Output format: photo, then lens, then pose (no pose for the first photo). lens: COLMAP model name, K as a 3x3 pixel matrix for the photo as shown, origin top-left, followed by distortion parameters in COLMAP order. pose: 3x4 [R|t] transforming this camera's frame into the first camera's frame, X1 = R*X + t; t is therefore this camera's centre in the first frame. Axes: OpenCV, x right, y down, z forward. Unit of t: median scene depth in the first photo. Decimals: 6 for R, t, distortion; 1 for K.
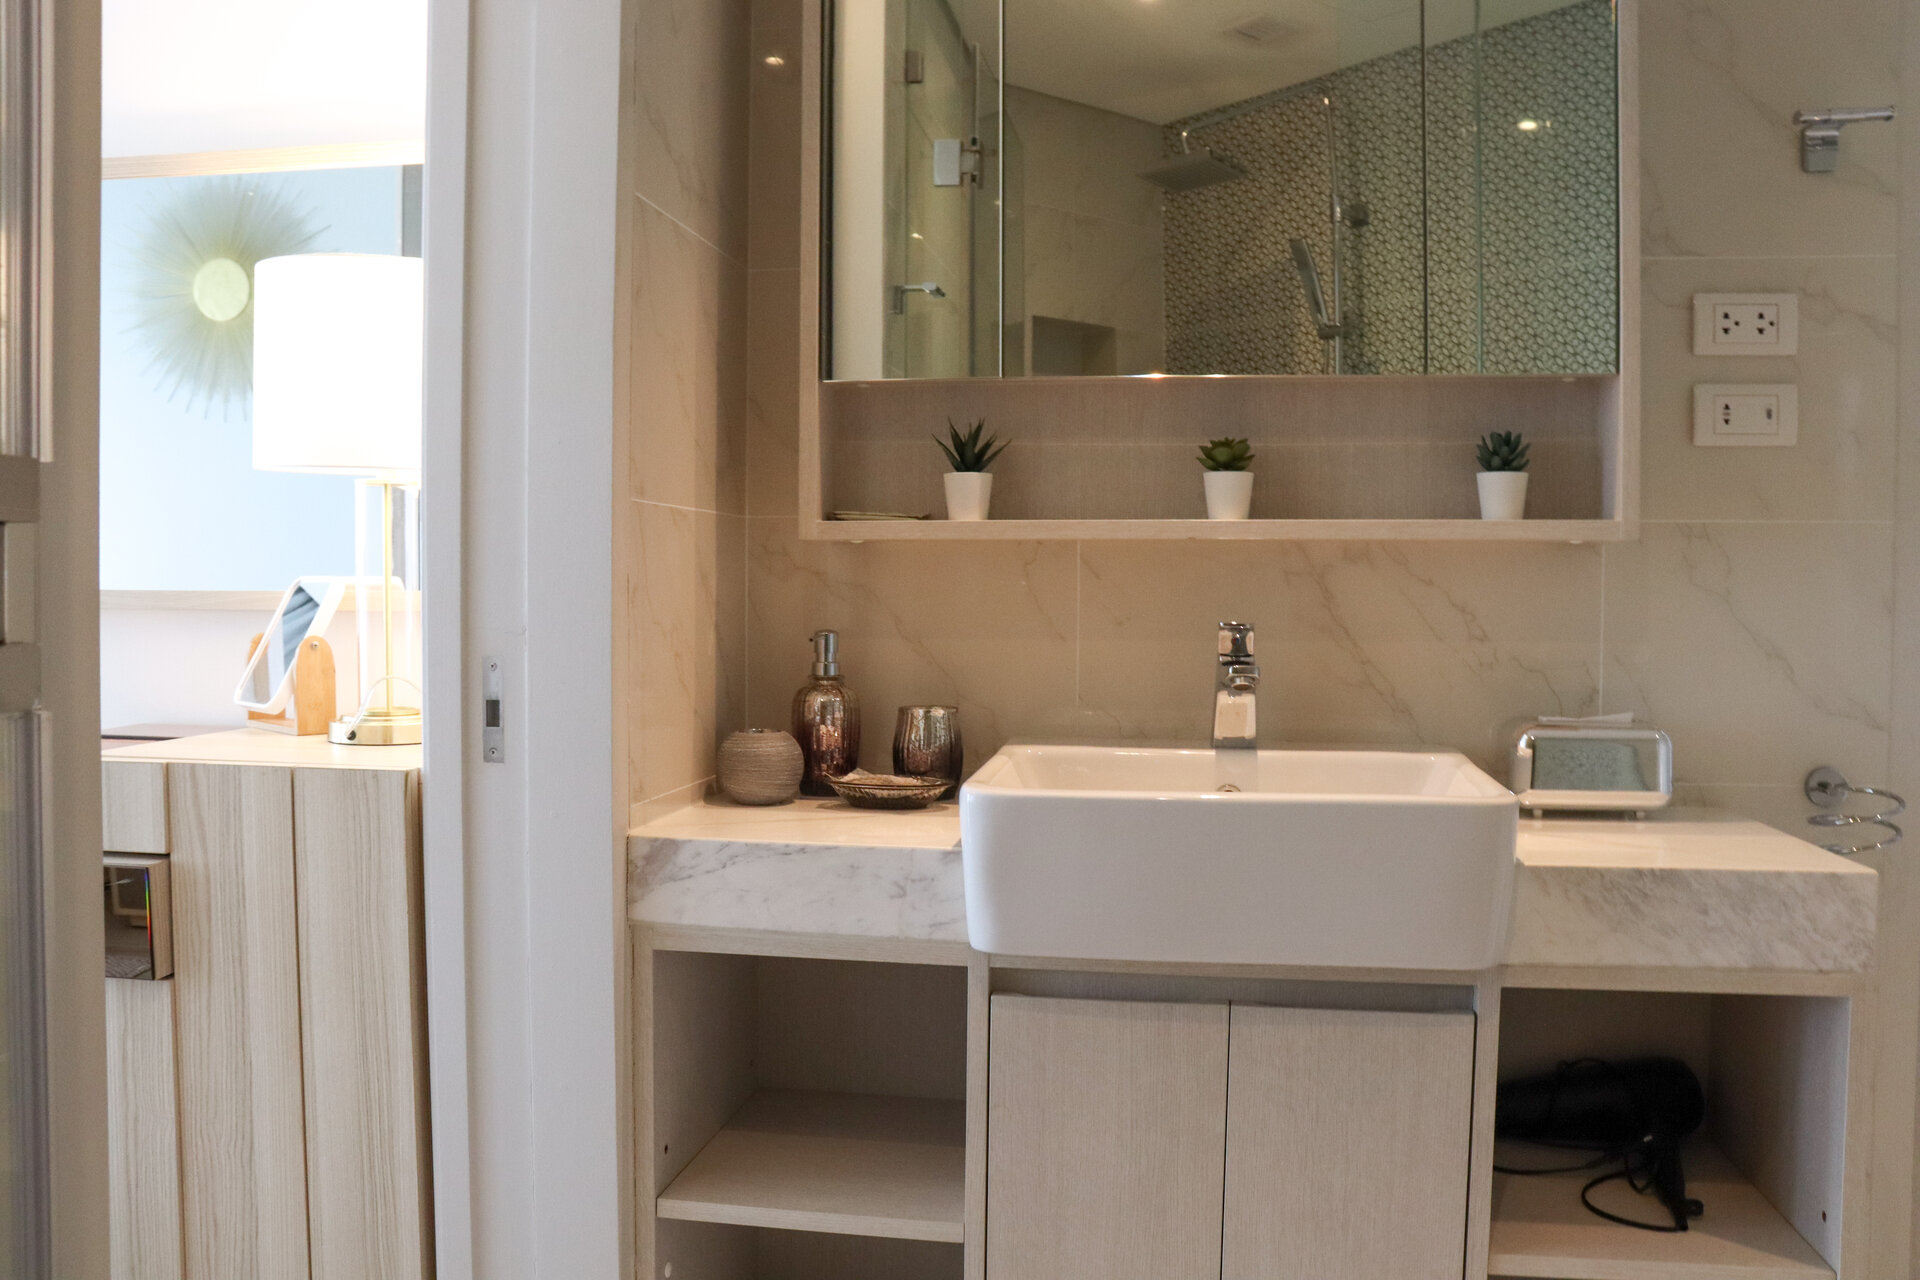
lens RADIAL K [[1574.1, 0, 972.1], [0, 1574.1, 642.9], [0, 0, 1]] dist [-0.173012, 0.150244]
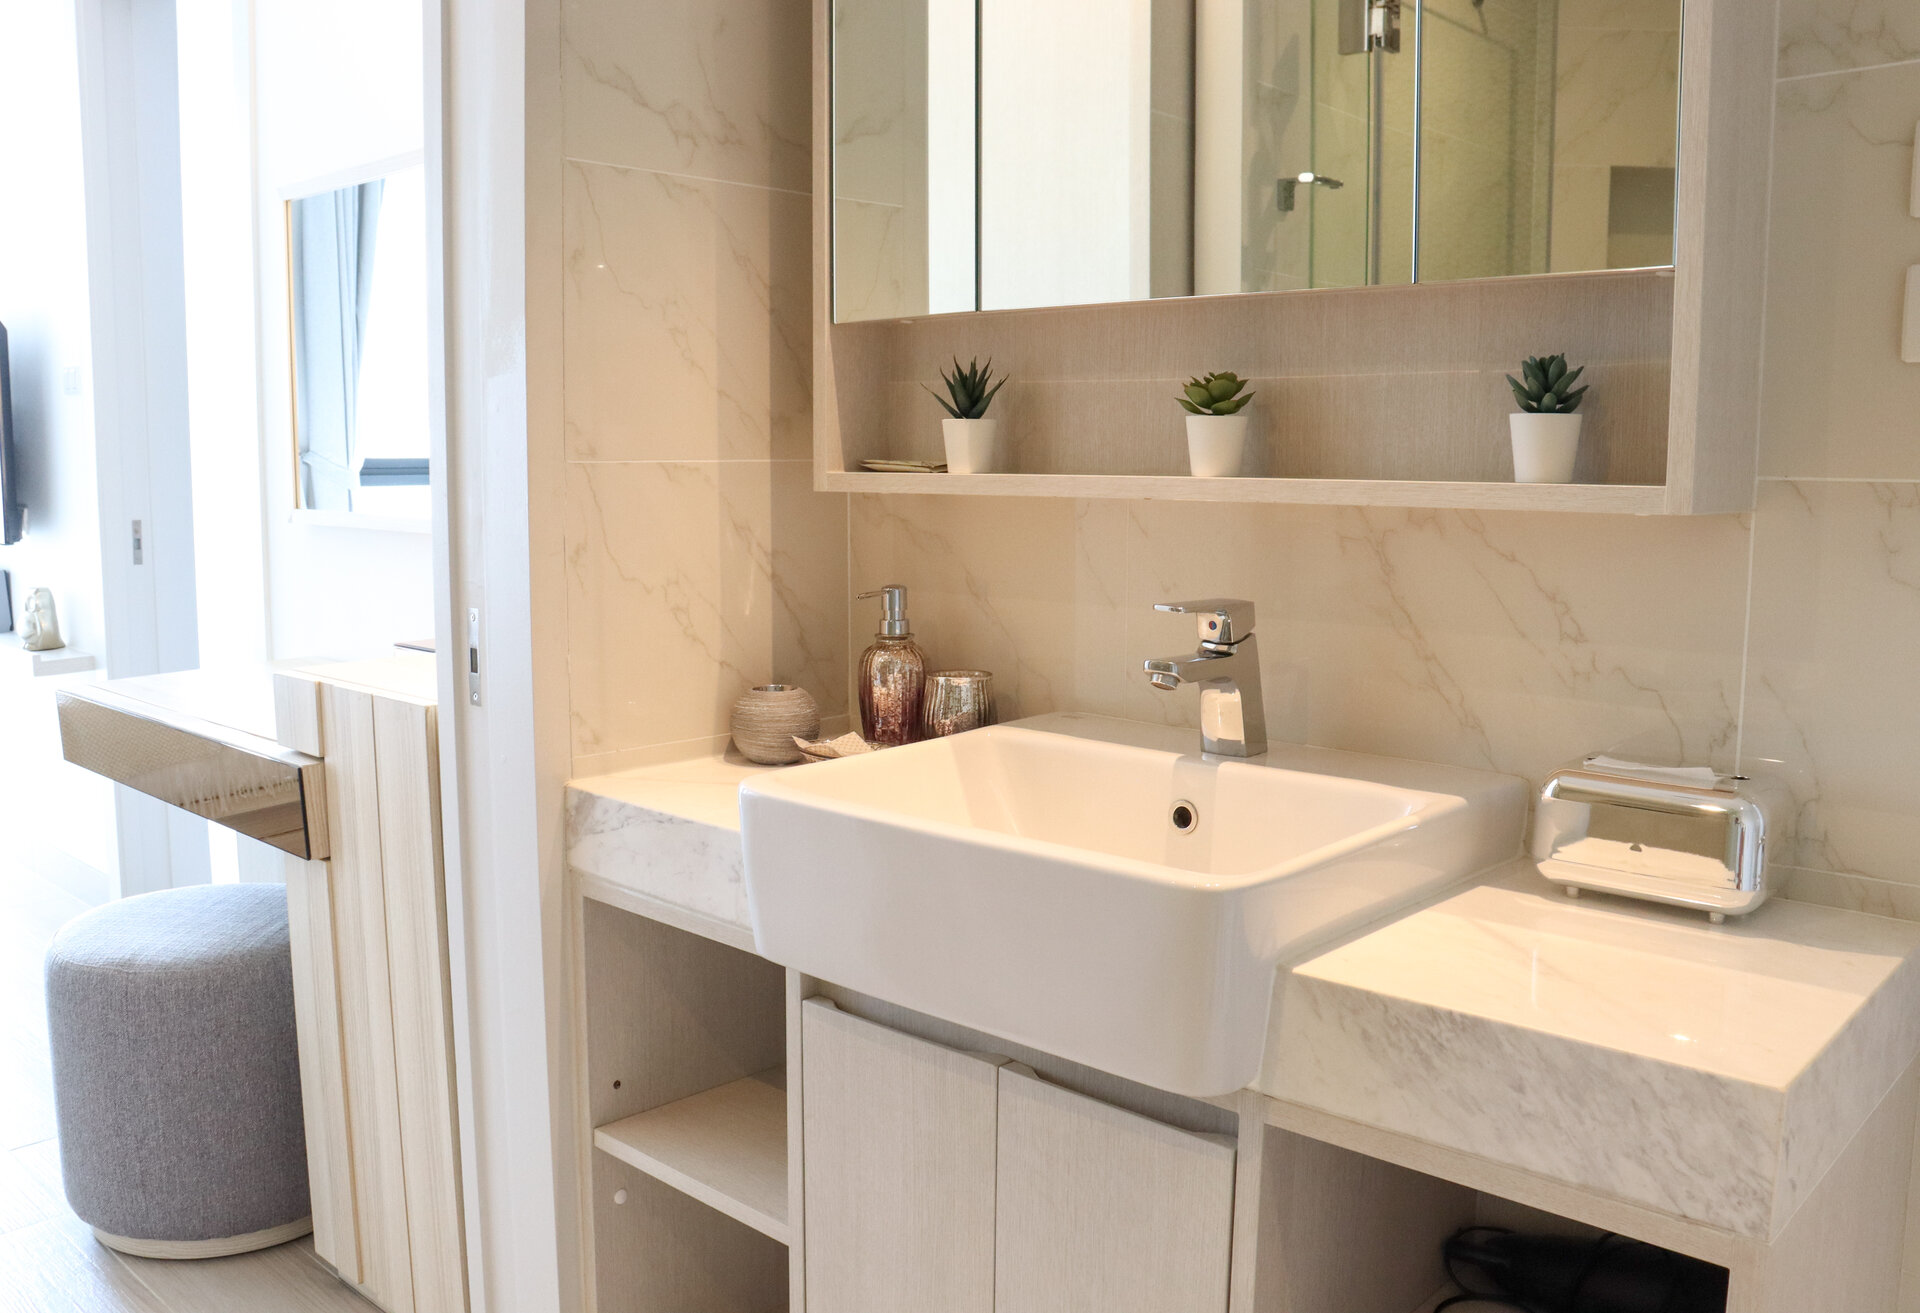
lens RADIAL K [[1621.0, 0, 944.1], [0, 1621.0, 659.1], [0, 0, 1]] dist [-0.162984, 0.126590]
pose [[0.824682, 0.069511, -0.561309, 0.530145], [-0.018773, 0.995236, 0.095666, -0.061806], [0.565285, -0.068357, 0.822058, 0.235962]]
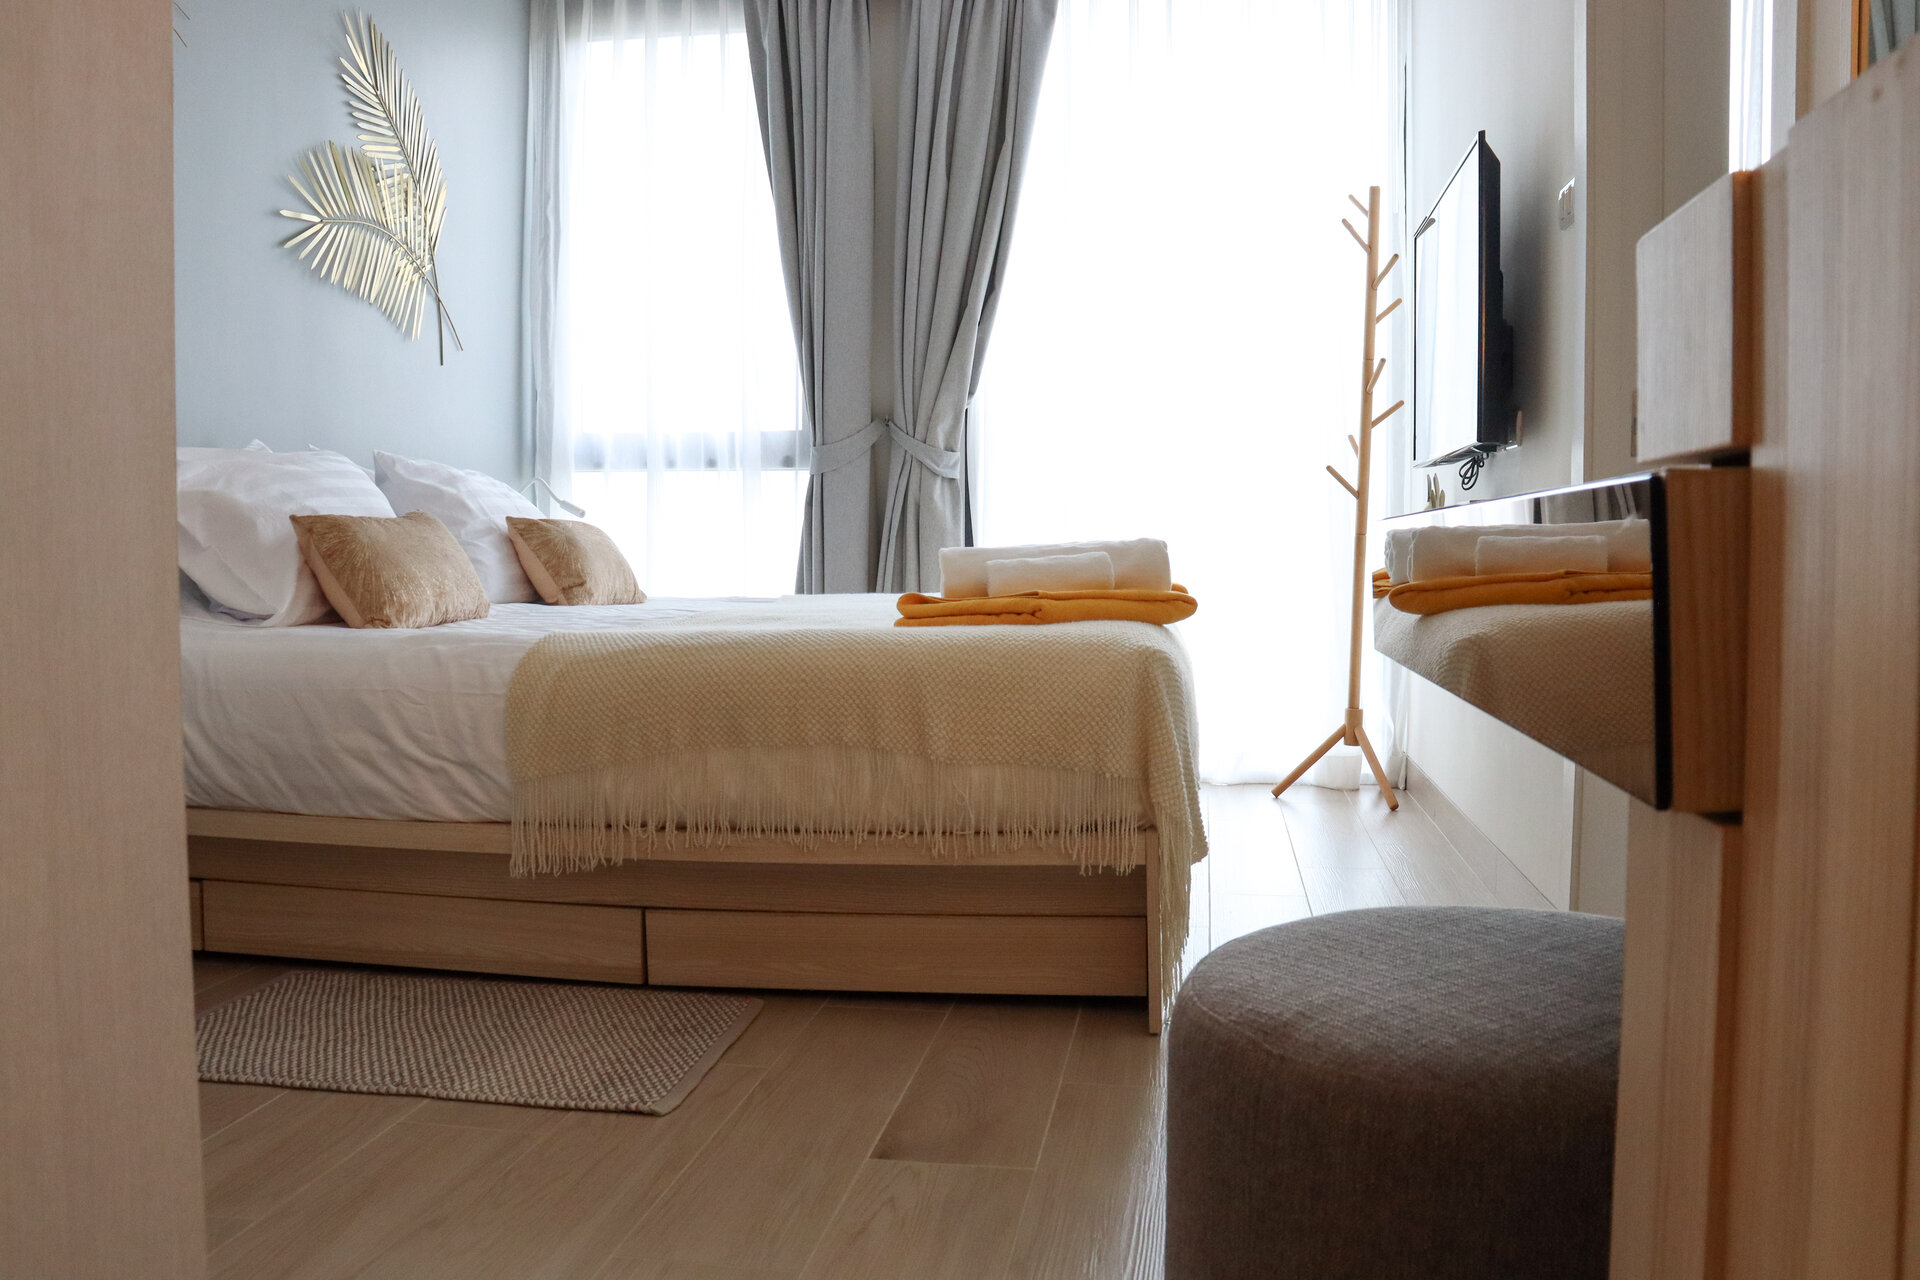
lens RADIAL K [[1586.2, 0, 974.7], [0, 1586.2, 642.5], [0, 0, 1]] dist [-0.173897, 0.159491]
pose [[0.010007, 0.054058, -0.998488, -0.171873], [-0.039627, 0.997775, 0.053622, 0.156393], [0.999164, 0.039030, 0.012127, 0.762940]]
